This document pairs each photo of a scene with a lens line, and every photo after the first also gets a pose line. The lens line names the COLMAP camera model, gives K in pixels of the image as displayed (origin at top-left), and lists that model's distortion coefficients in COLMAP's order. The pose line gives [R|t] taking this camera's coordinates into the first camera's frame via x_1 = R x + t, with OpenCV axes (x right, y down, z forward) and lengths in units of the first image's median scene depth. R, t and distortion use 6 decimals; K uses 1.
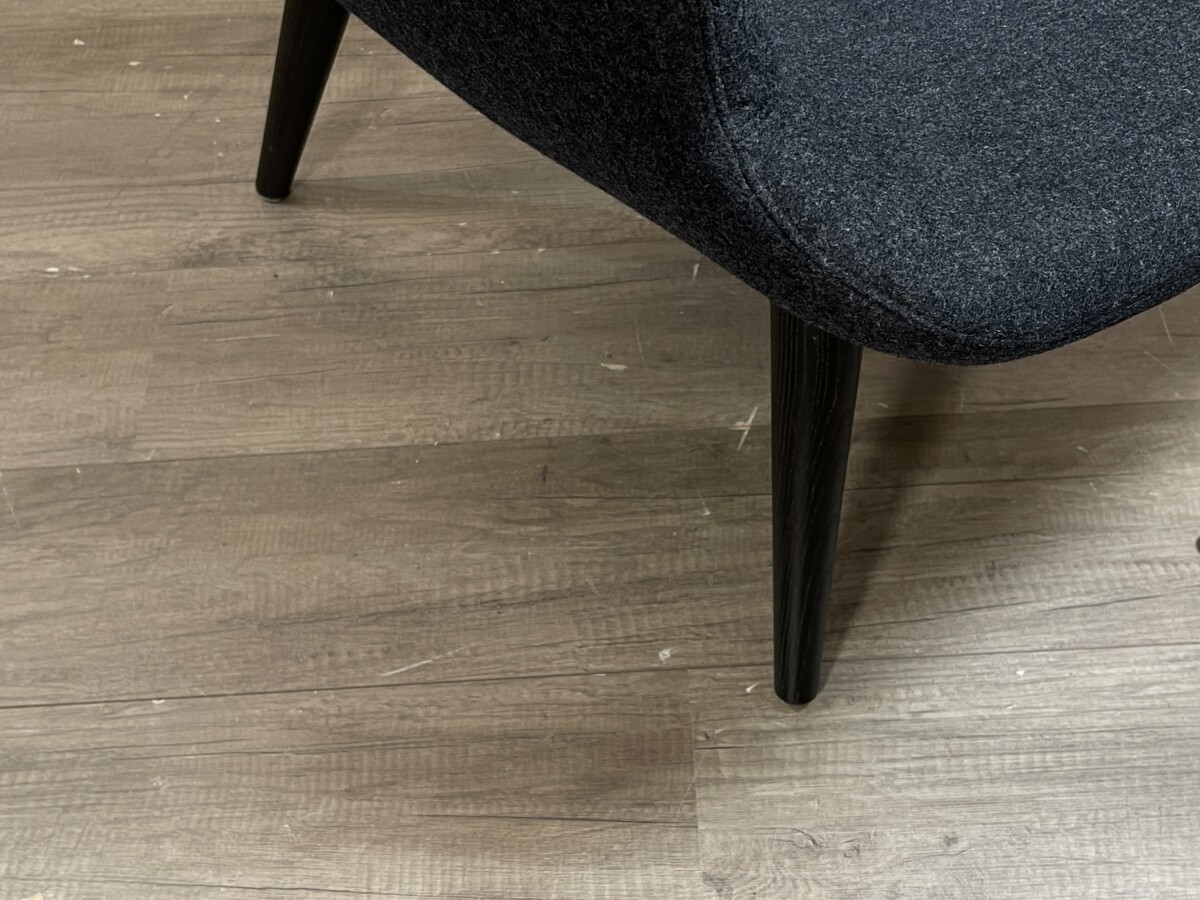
lens RADIAL K [[1579.5, 0, 602.7], [0, 1579.5, 432.5], [0, 0, 1]] dist [0.048252, 0.000000]
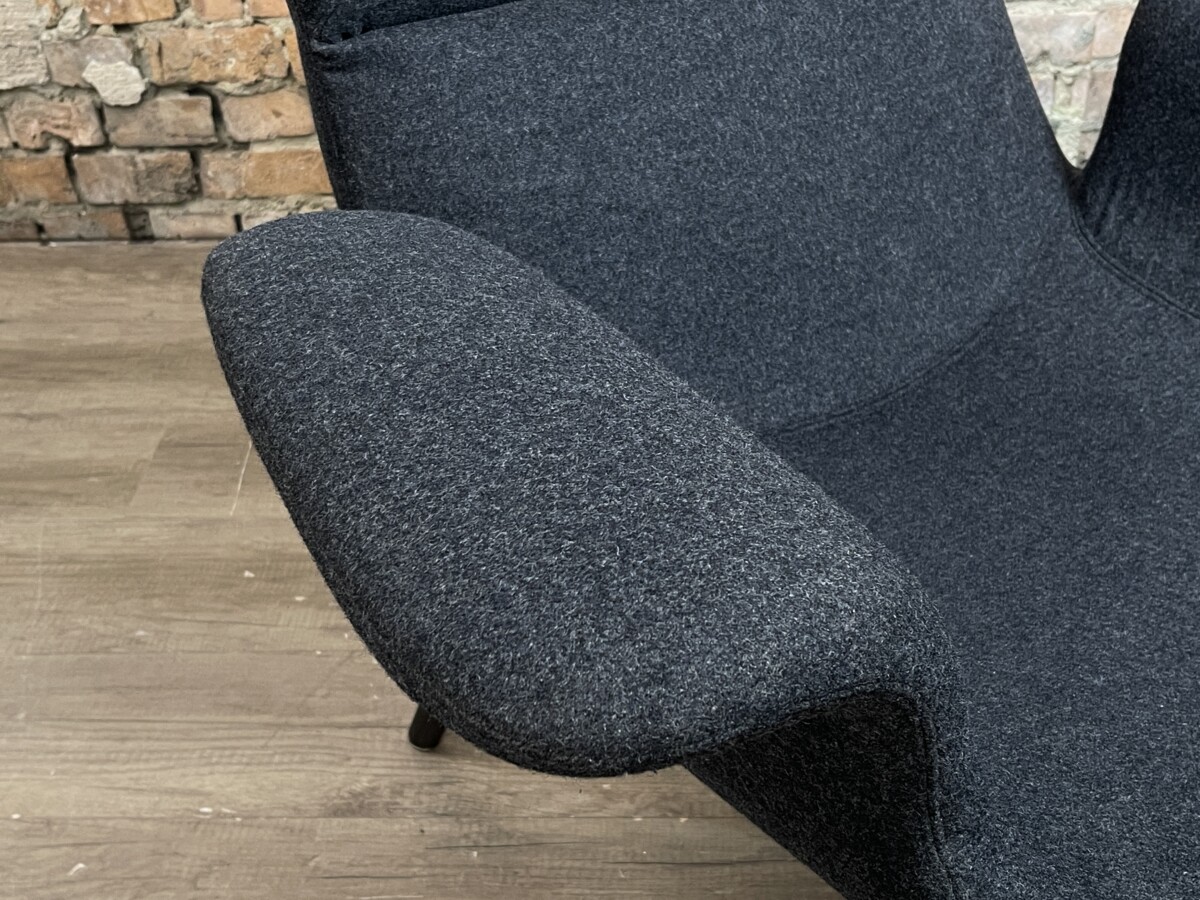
lens RADIAL K [[1579.5, 0, 602.5], [0, 1579.5, 435.1], [0, 0, 1]] dist [0.048252, 0.000000]
pose [[0.997472, 0.051845, -0.048601, -0.064038], [-0.062807, 0.963125, -0.261622, -0.100267], [0.033245, 0.264013, 0.963946, -0.055308]]
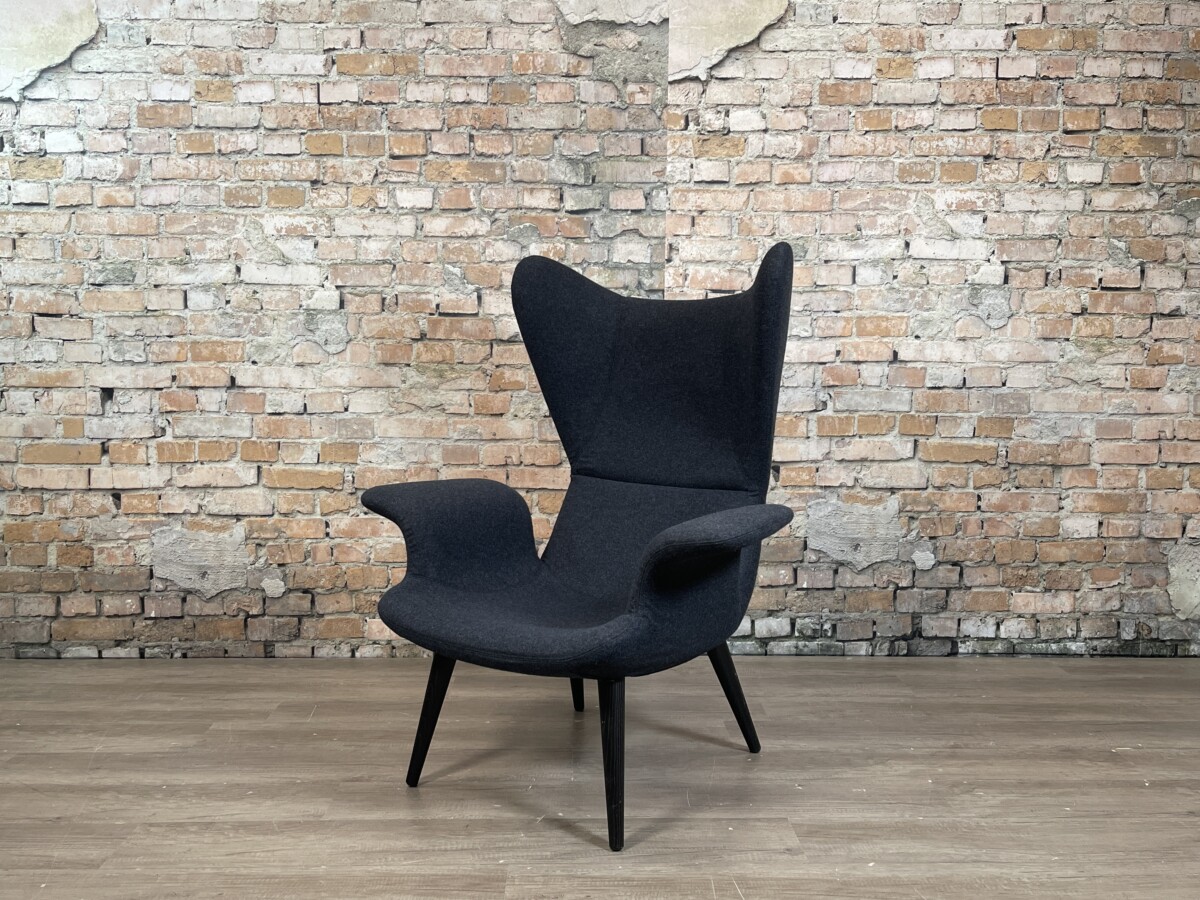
lens RADIAL K [[1055.9, 0, 600.7], [0, 1055.9, 454.5], [0, 0, 1]] dist [0.055299, -0.032082]
pose [[0.997711, 0.066442, 0.012559, 0.141383], [-0.037071, 0.692805, -0.720172, 0.984033], [-0.056551, 0.718058, 0.693682, -0.869900]]
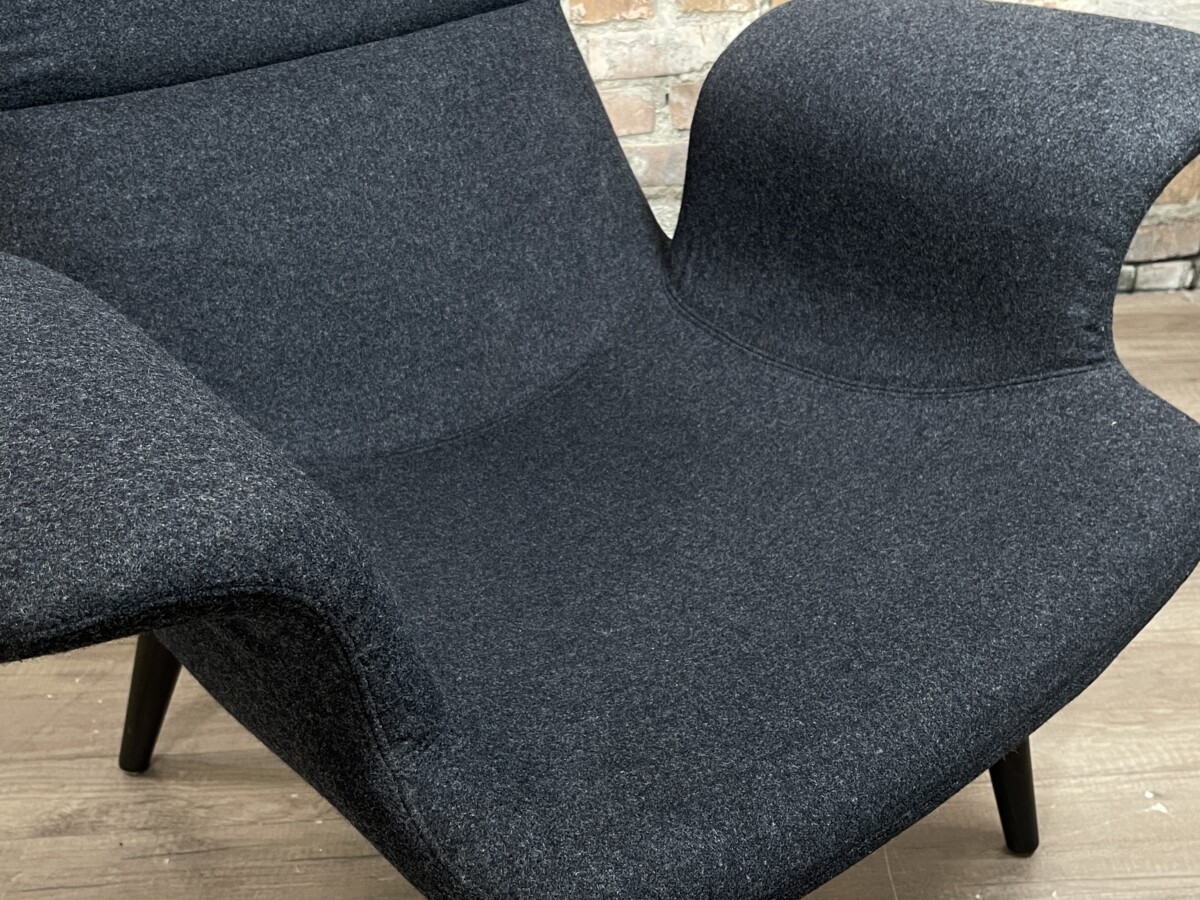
lens RADIAL K [[1368.0, 0, 592.7], [0, 1368.0, 436.8], [0, 0, 1]] dist [0.035950, 0.000000]
pose [[0.999616, 0.011272, 0.025306, 0.119715], [-0.001779, 0.937717, -0.347396, -0.036265], [-0.027646, 0.347217, 0.937377, -0.034683]]
